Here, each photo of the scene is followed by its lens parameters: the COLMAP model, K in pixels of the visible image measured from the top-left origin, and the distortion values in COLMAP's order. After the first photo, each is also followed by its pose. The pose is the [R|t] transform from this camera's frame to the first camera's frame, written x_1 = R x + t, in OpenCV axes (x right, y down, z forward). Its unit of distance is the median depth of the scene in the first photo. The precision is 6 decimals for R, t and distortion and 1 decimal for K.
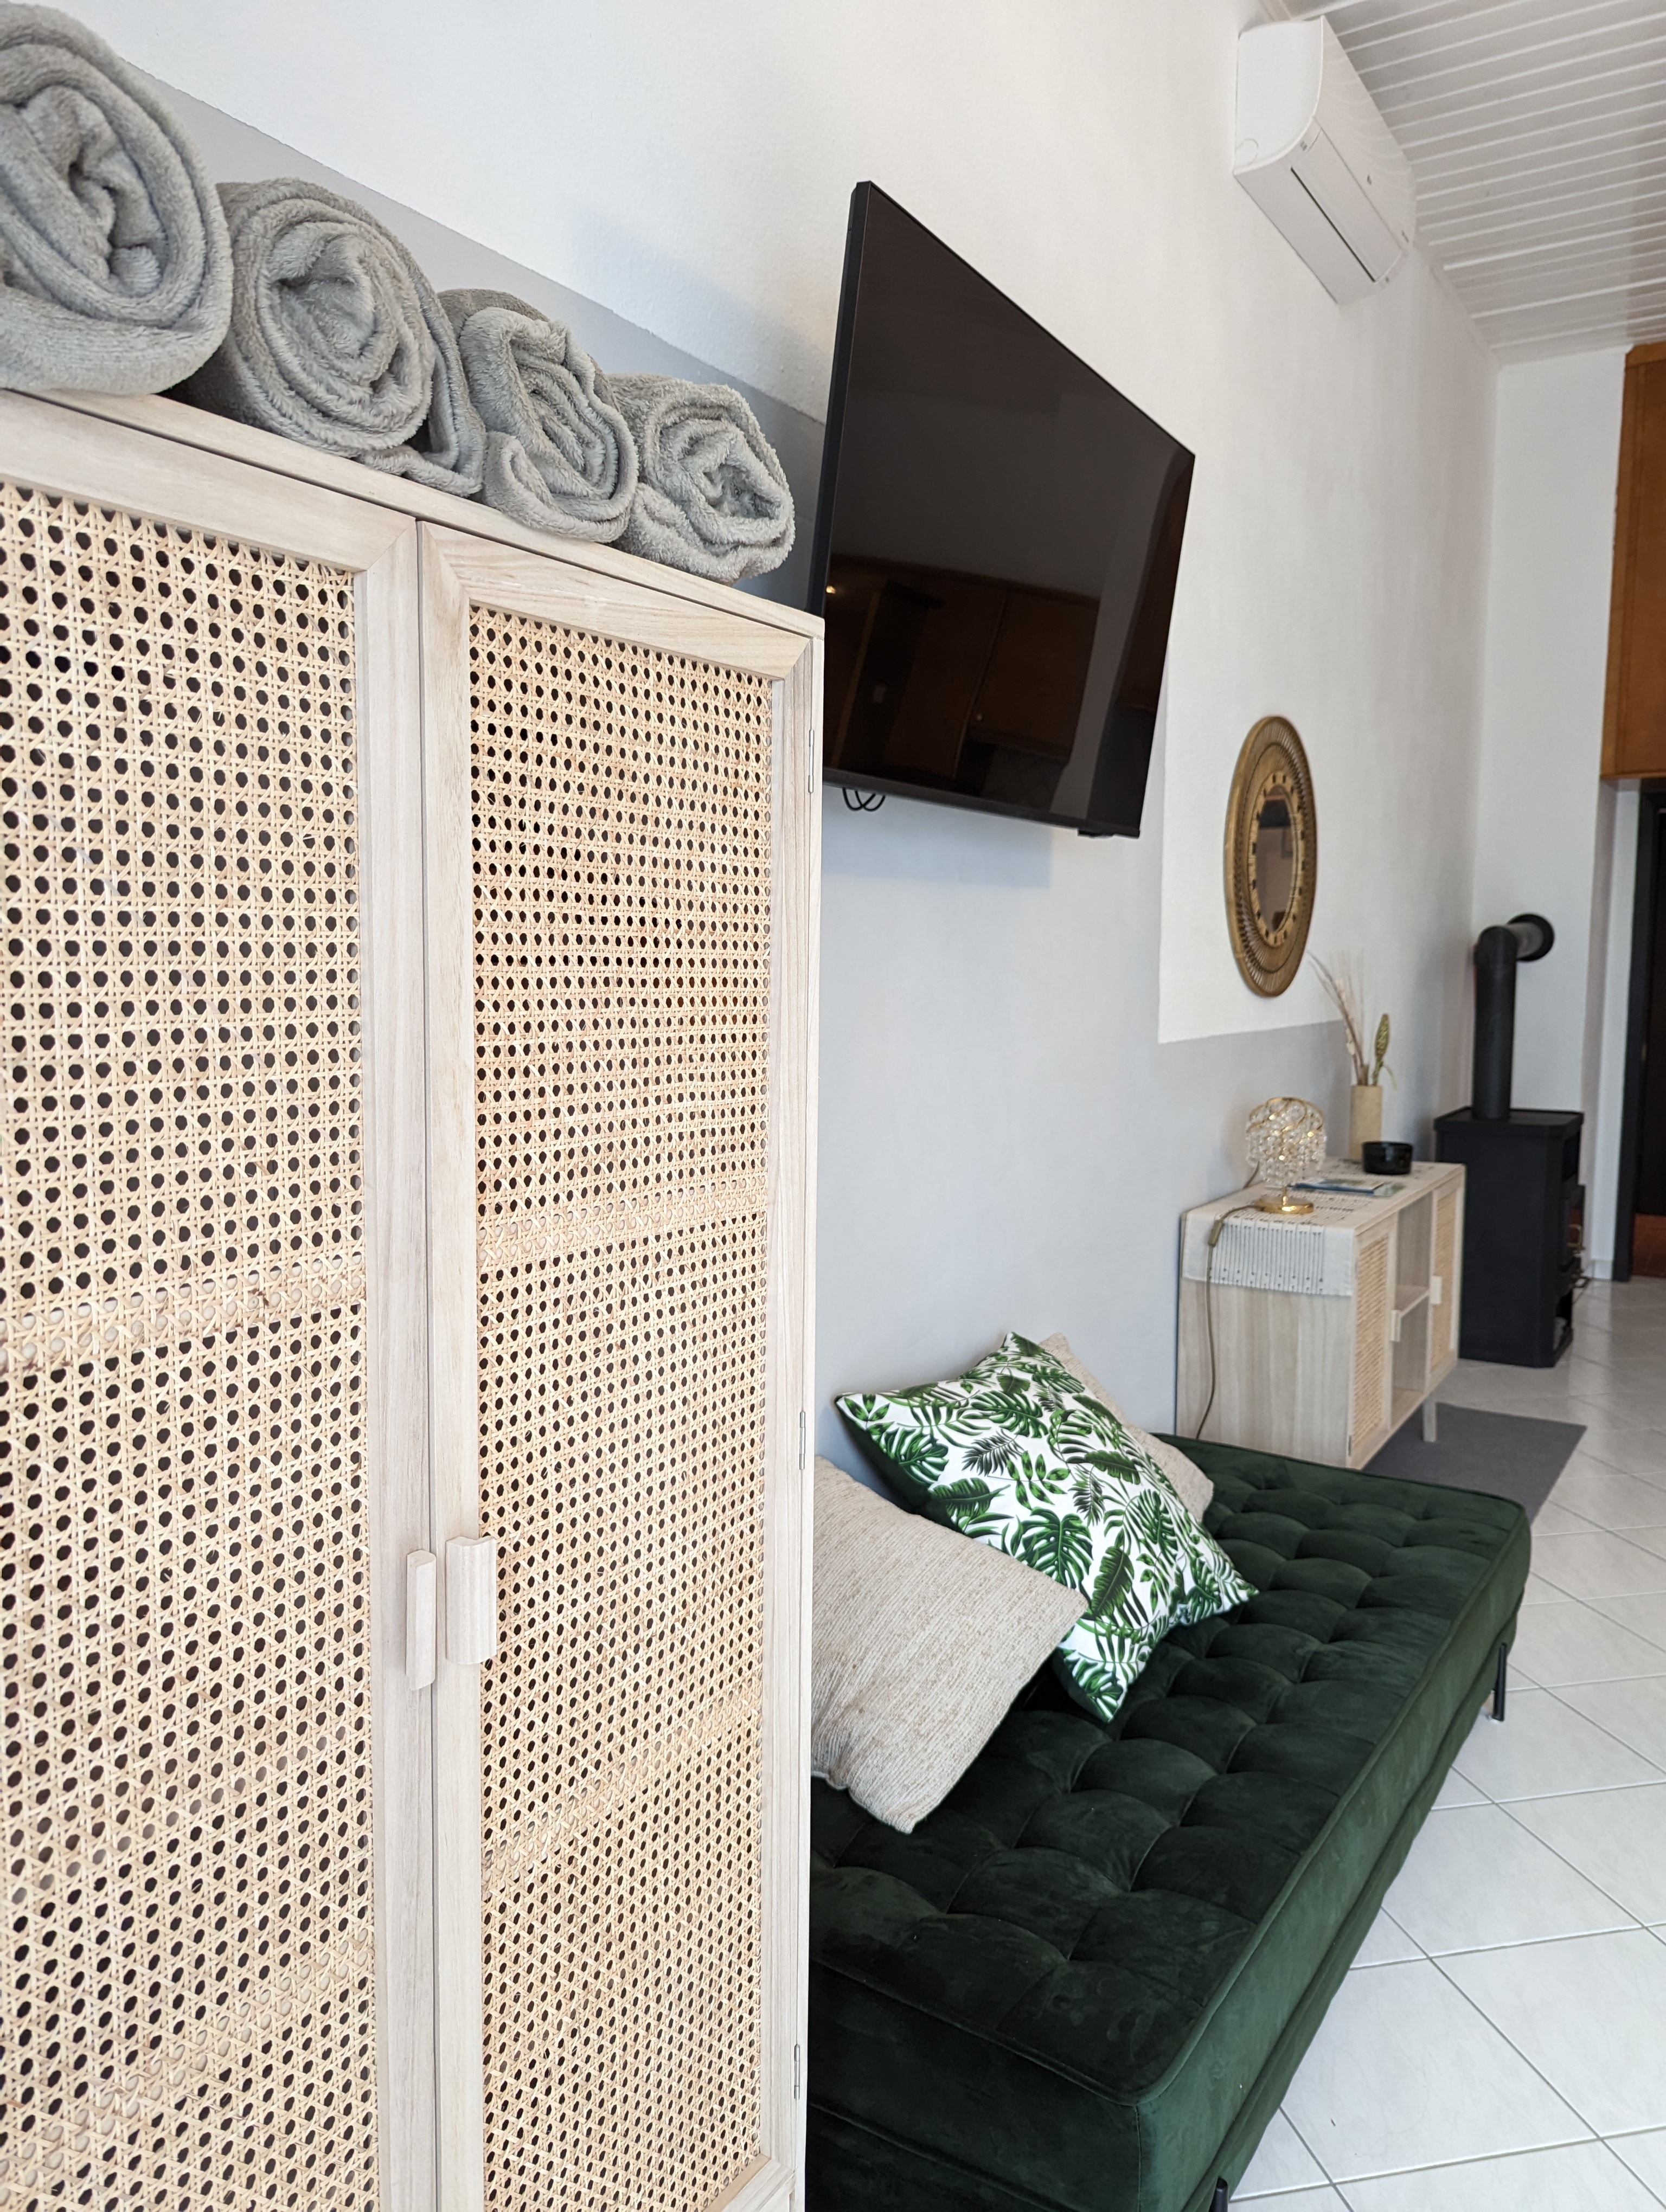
lens RADIAL K [[1572.8, 0, 816.3], [0, 1572.8, 1120.4], [0, 0, 1]] dist [0.047107, -0.038473]
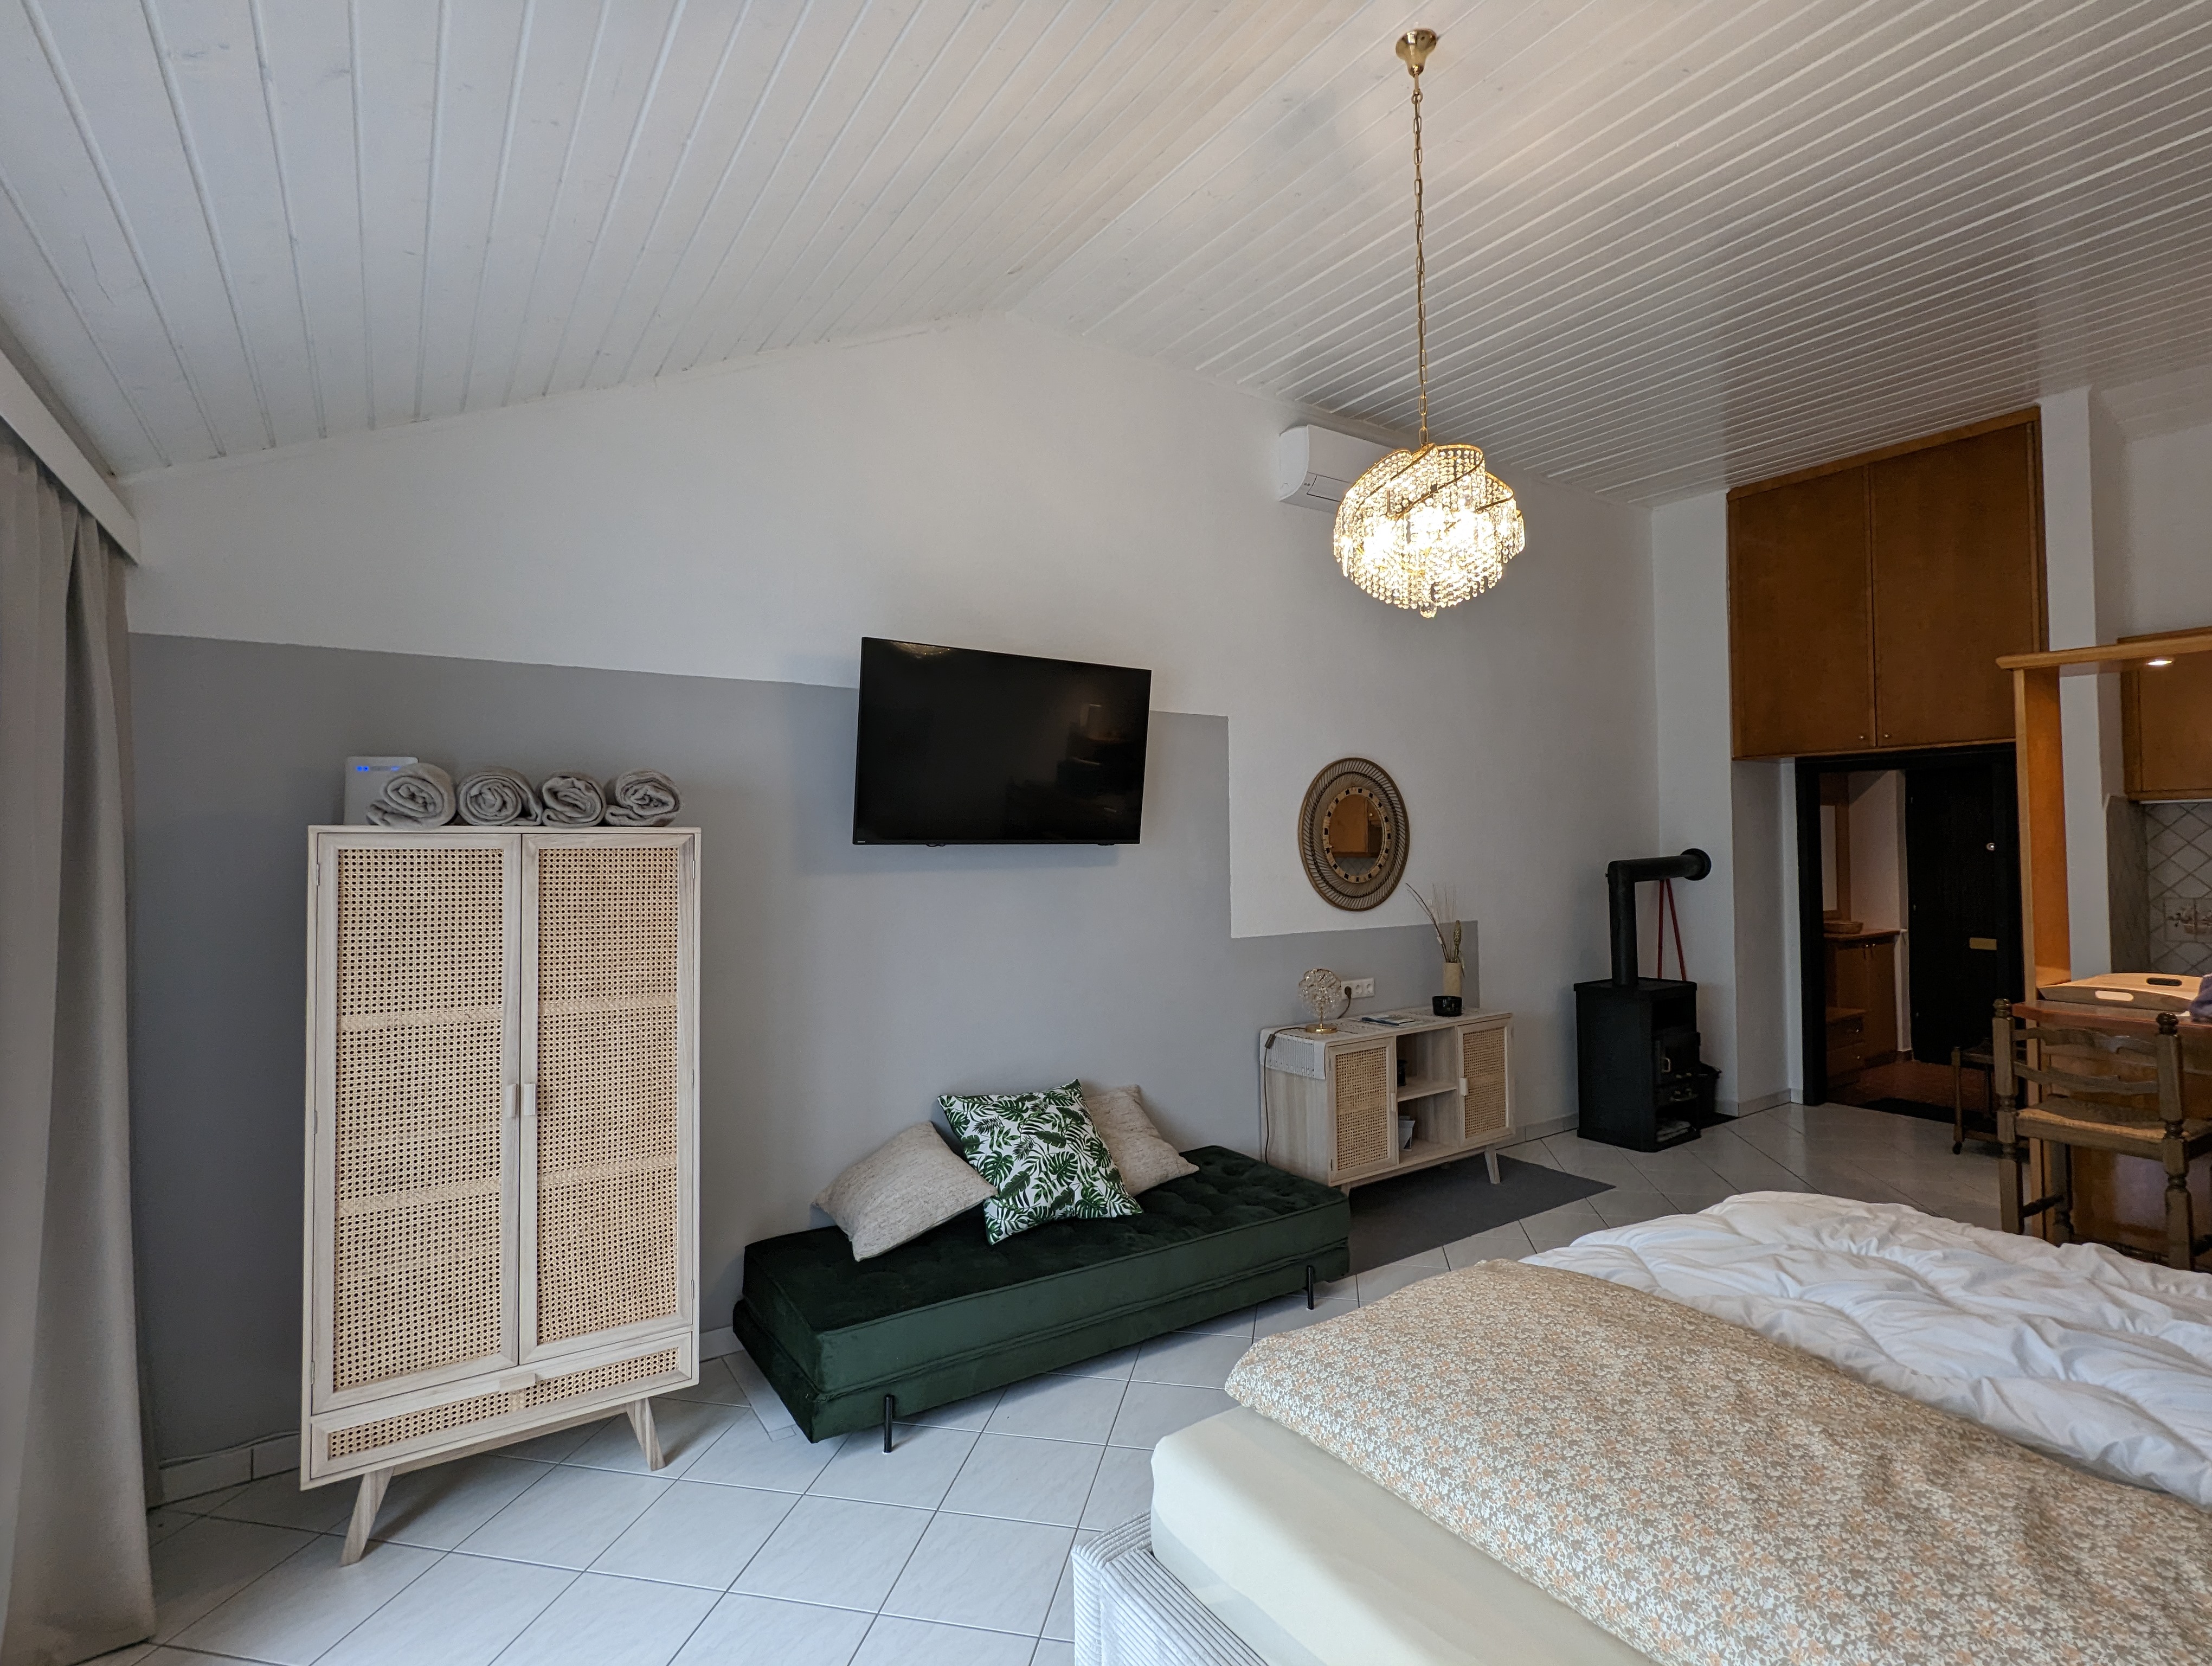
lens RADIAL K [[1055.1, 0, 1102.8], [0, 1055.1, 828.0], [0, 0, 1]] dist [-0.002831, 0.003689]
pose [[0.919145, -0.018173, -0.393500, 0.895771], [-0.030137, 0.992764, -0.116243, -0.043505], [0.392765, 0.118703, 0.911946, -0.381198]]
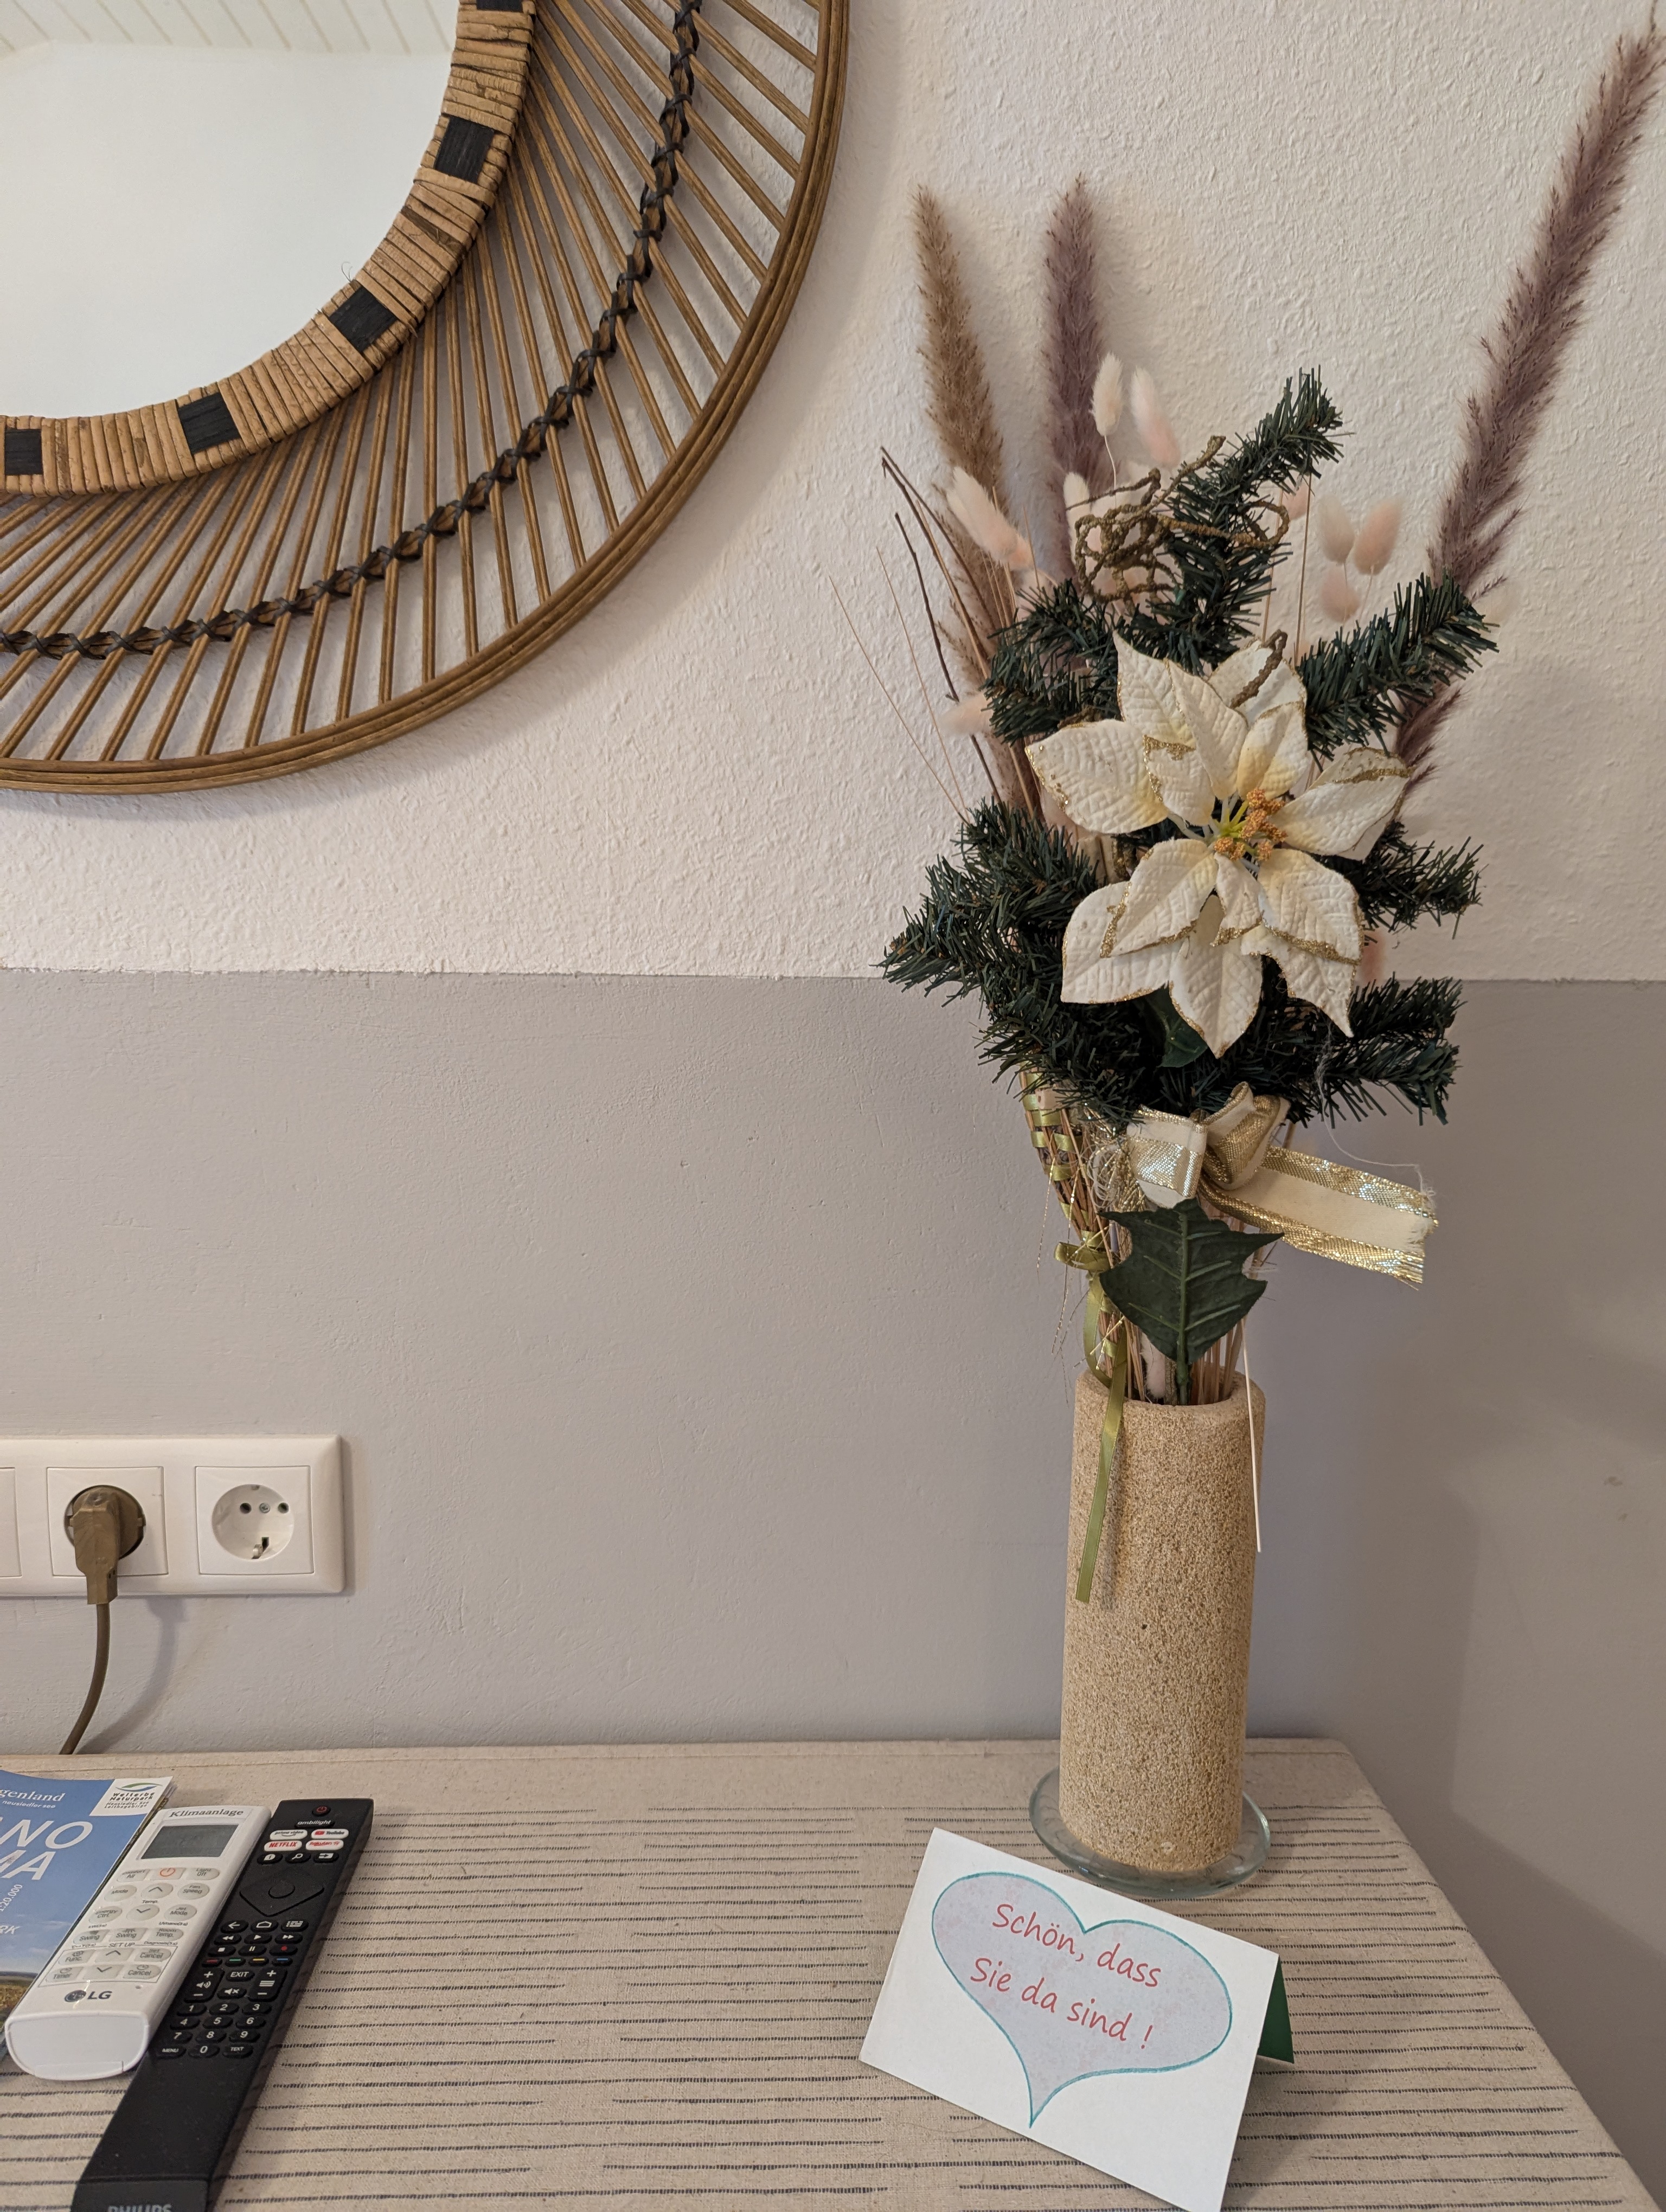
lens RADIAL K [[1572.8, 0, 830.6], [0, 1572.8, 1113.0], [0, 0, 1]] dist [0.047107, -0.038473]
pose [[0.573769, 0.126373, -0.809209, 0.886676], [-0.098177, 0.991512, 0.085231, -0.118060], [0.813111, 0.030543, 0.581306, 1.751810]]
